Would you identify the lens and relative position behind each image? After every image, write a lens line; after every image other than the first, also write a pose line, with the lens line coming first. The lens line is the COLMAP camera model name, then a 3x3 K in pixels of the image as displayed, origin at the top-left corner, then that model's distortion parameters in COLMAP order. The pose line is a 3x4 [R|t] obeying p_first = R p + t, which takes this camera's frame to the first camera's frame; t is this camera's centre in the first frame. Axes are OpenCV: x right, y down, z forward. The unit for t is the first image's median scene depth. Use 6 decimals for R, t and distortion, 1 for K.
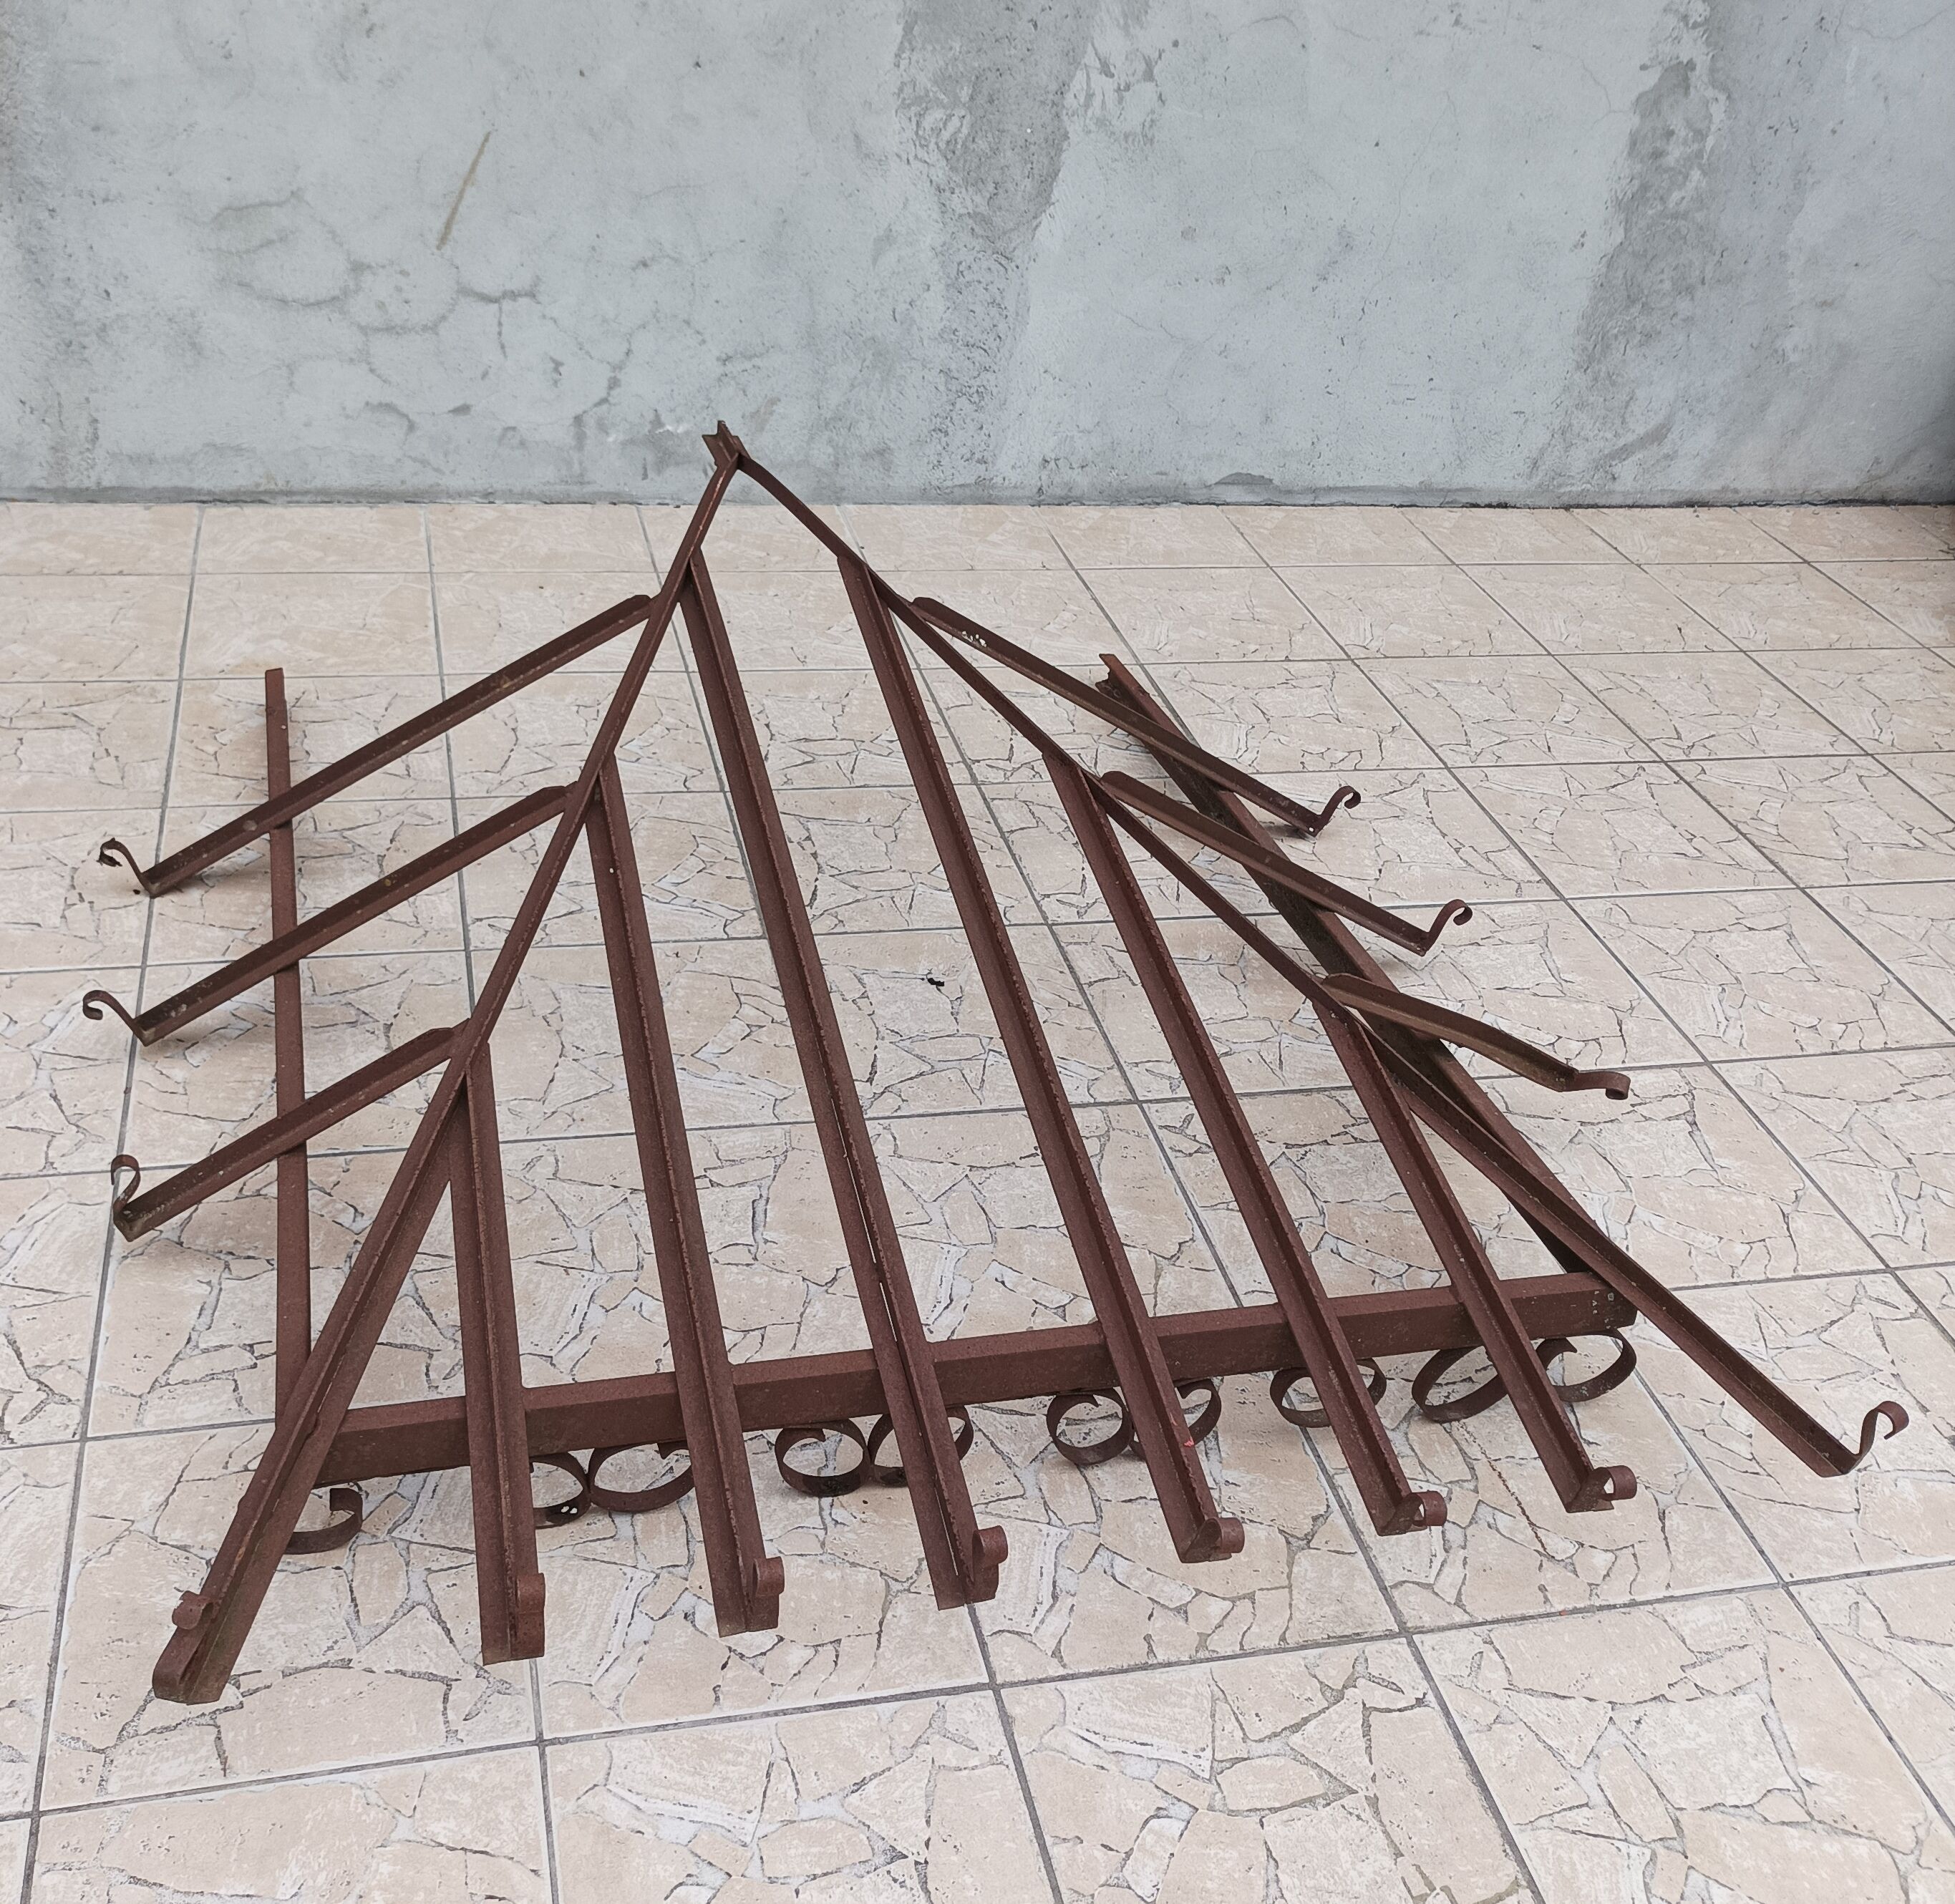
lens RADIAL K [[2212.1, 0, 925.5], [0, 2212.1, 874.8], [0, 0, 1]] dist [0.032477, -0.019325]
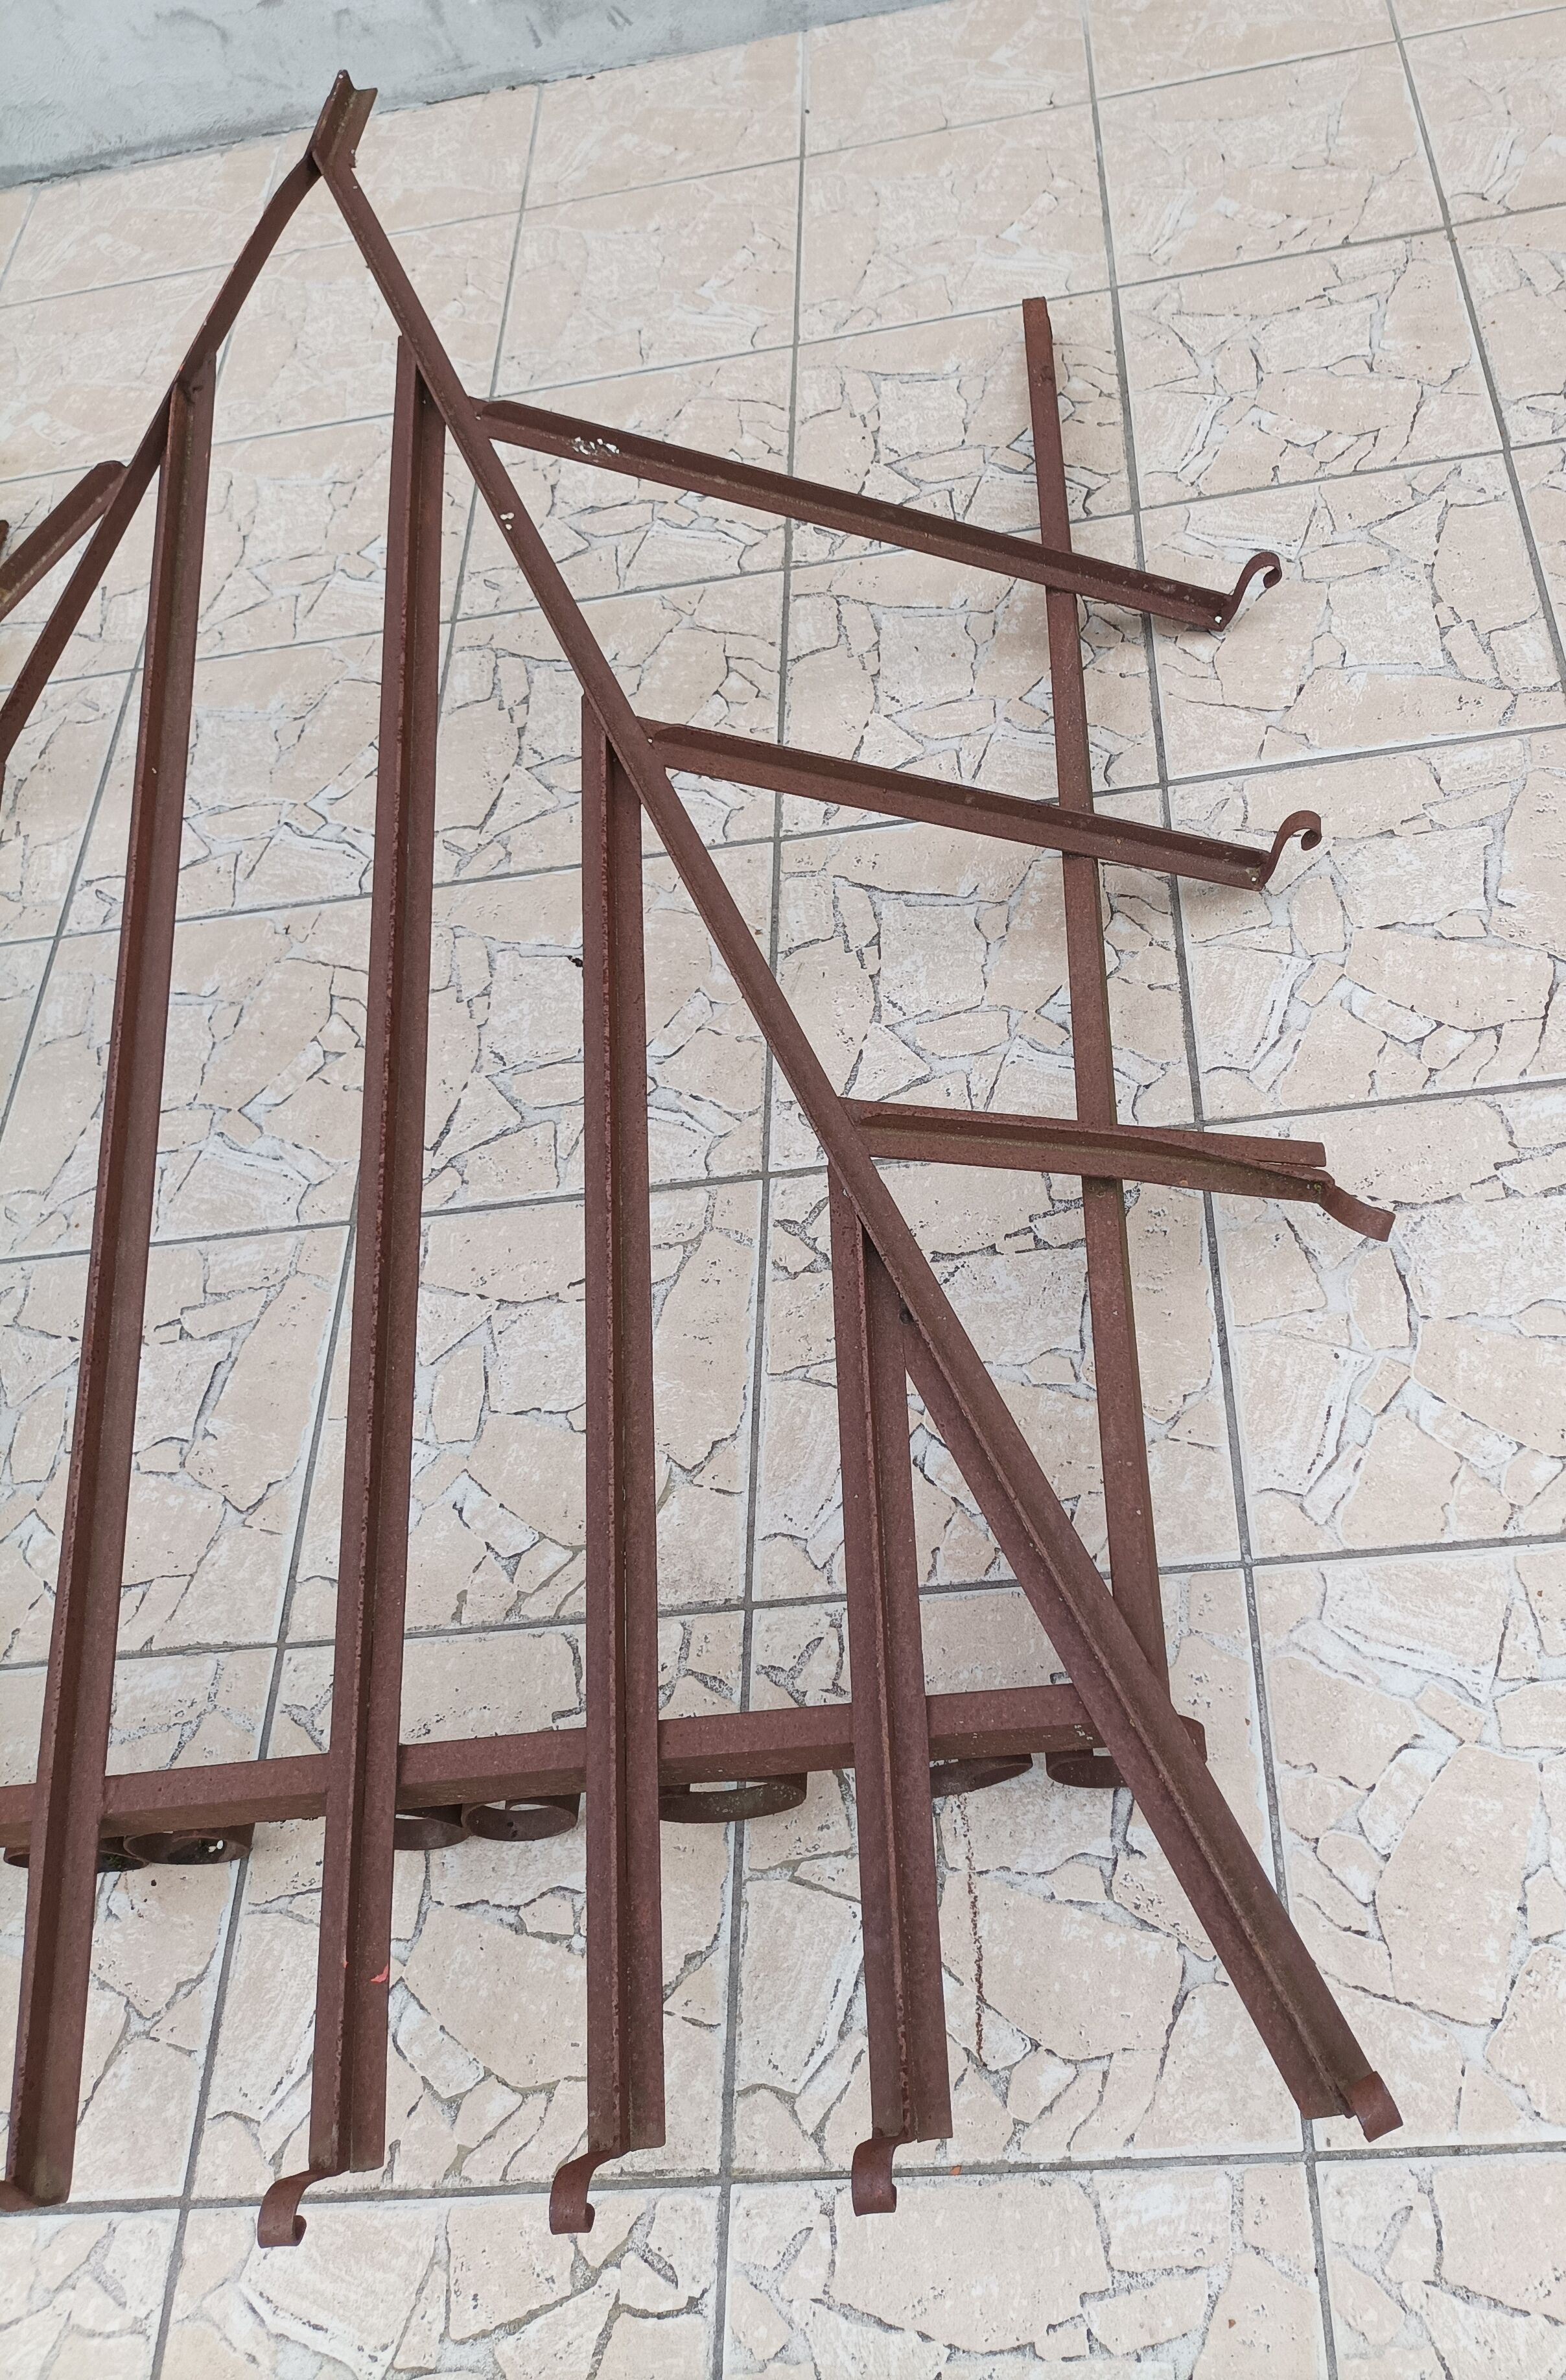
lens RADIAL K [[1993.8, 0, 982.0], [0, 1993.8, 1137.5], [0, 0, 1]] dist [0.039301, -0.042692]
pose [[0.939786, 0.029540, -0.340485, 0.310135], [0.127561, 0.893944, 0.429642, -0.146711], [0.317066, -0.447204, 0.836348, 0.377858]]
